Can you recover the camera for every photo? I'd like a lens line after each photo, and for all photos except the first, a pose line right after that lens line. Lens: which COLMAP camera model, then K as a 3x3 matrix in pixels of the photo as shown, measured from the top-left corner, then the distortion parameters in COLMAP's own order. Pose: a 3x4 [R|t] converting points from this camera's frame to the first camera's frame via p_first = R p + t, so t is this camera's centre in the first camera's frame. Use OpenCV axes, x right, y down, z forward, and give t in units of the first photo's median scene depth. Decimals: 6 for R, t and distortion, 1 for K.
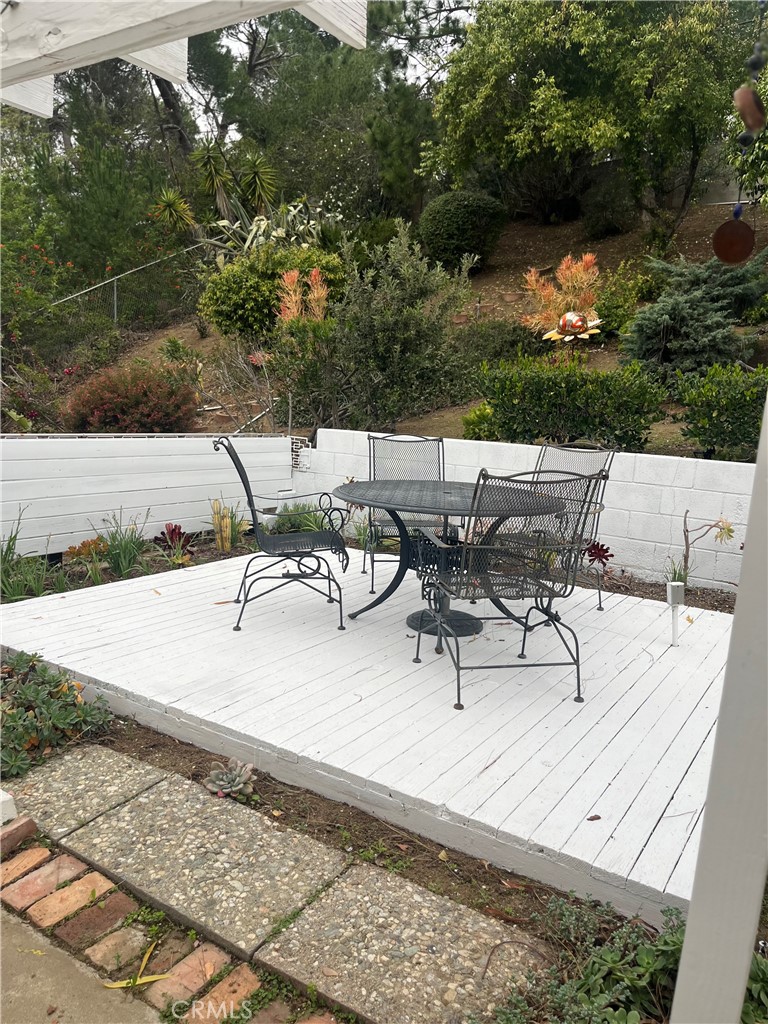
lens RADIAL K [[770.5, 0, 380.5], [0, 770.5, 516.9], [0, 0, 1]] dist [0.057256, -0.084178]
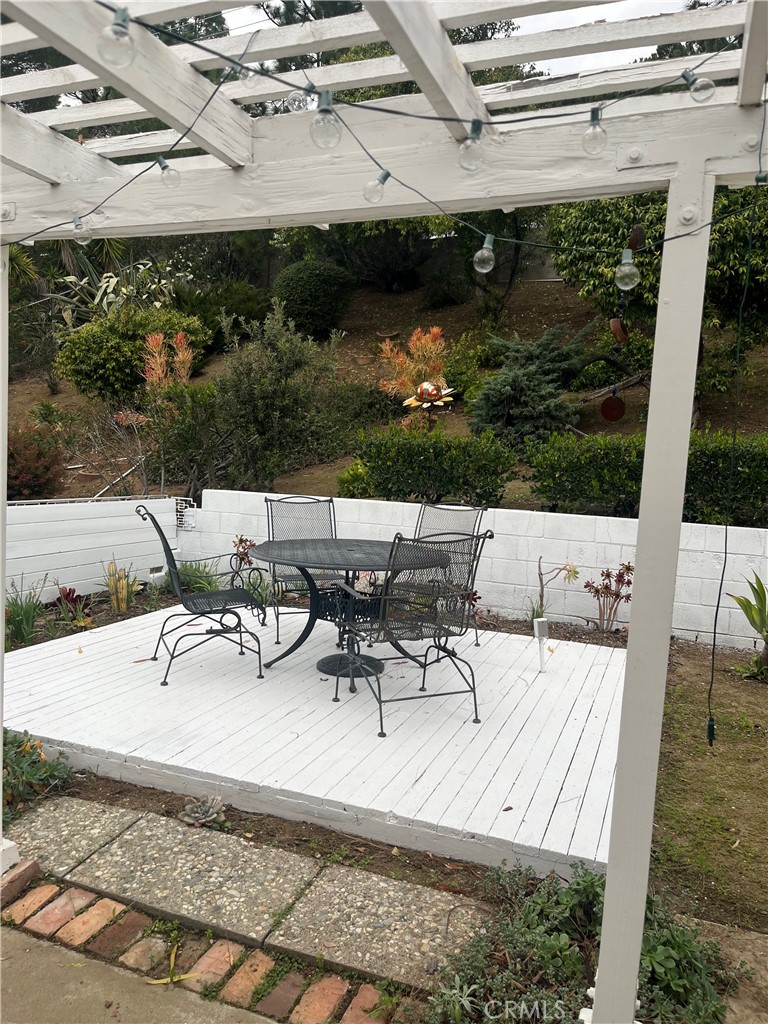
lens RADIAL K [[770.5, 0, 380.5], [0, 770.5, 516.9], [0, 0, 1]] dist [0.057256, -0.084178]
pose [[0.979051, -0.026574, 0.201875, -0.099754], [0.038778, 0.997635, -0.056742, -0.014642], [-0.199890, 0.063382, 0.977766, -0.133161]]
